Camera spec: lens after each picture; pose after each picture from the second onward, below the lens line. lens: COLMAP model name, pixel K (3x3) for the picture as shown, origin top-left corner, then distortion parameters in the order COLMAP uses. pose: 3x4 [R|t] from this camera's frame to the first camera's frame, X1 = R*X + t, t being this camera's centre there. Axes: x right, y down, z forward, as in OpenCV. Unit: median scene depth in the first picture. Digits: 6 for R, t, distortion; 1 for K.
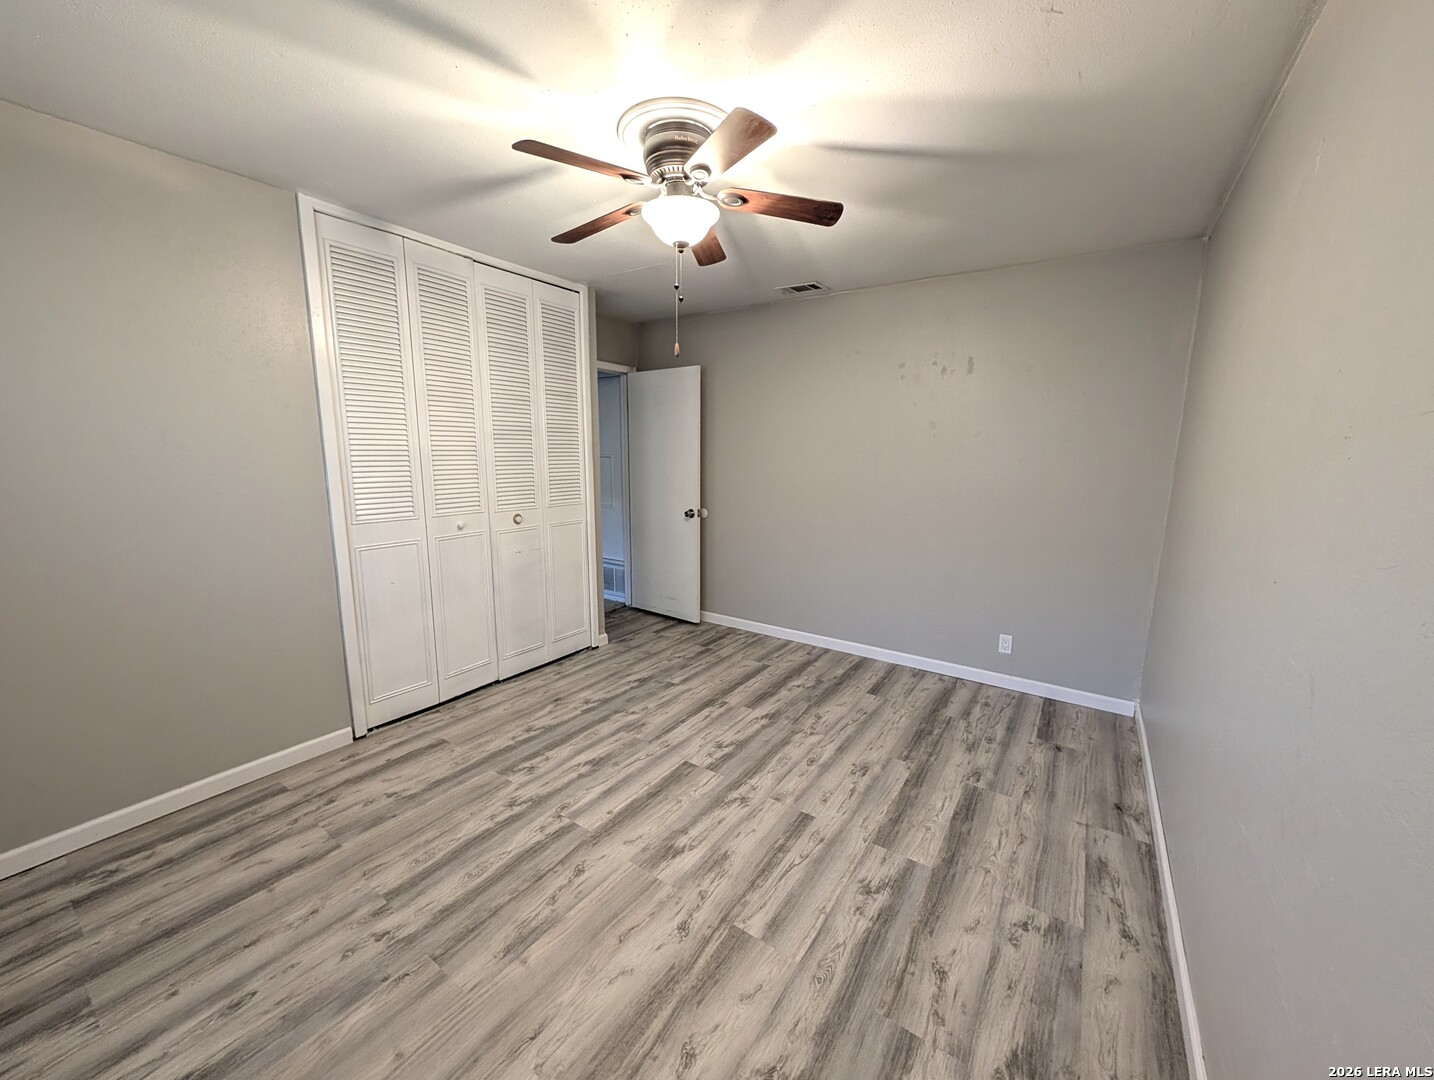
lens RADIAL K [[550.0, 0, 709.4], [0, 550.0, 536.5], [0, 0, 1]] dist [-0.000817, 0.000559]
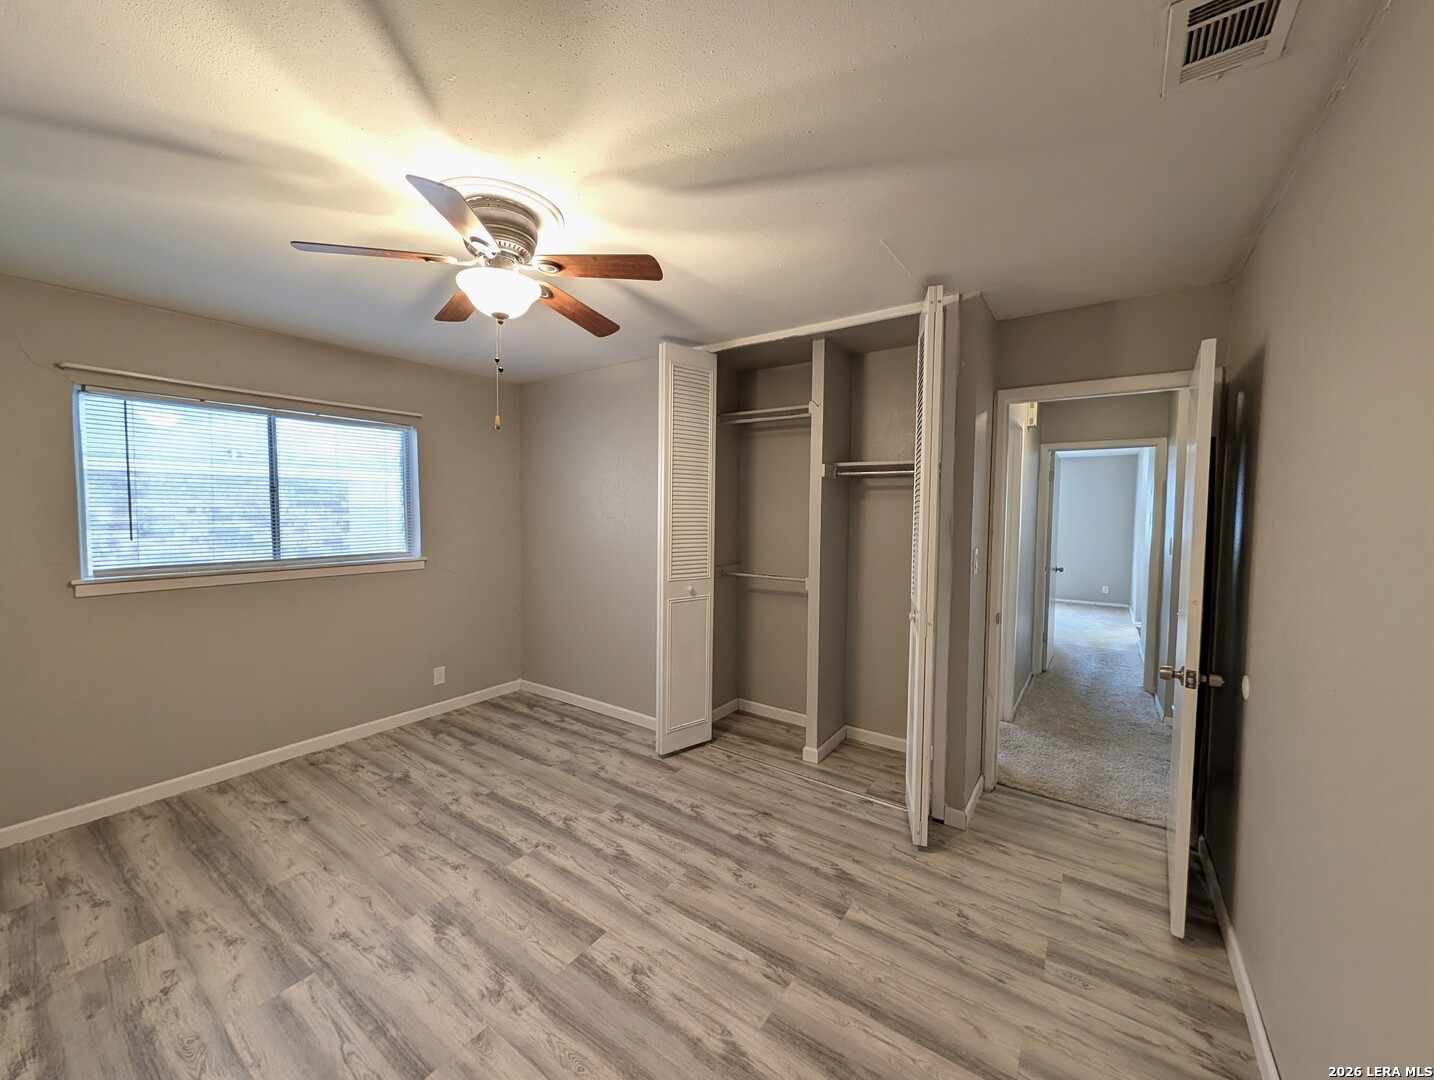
lens RADIAL K [[550.0, 0, 710.7], [0, 550.0, 540.9], [0, 0, 1]] dist [-0.000817, 0.000559]
pose [[-0.005225, 0.048532, -0.998808, 0.747749], [-0.167959, 0.984589, 0.048720, -0.195582], [0.985780, 0.168014, 0.003007, 1.154289]]
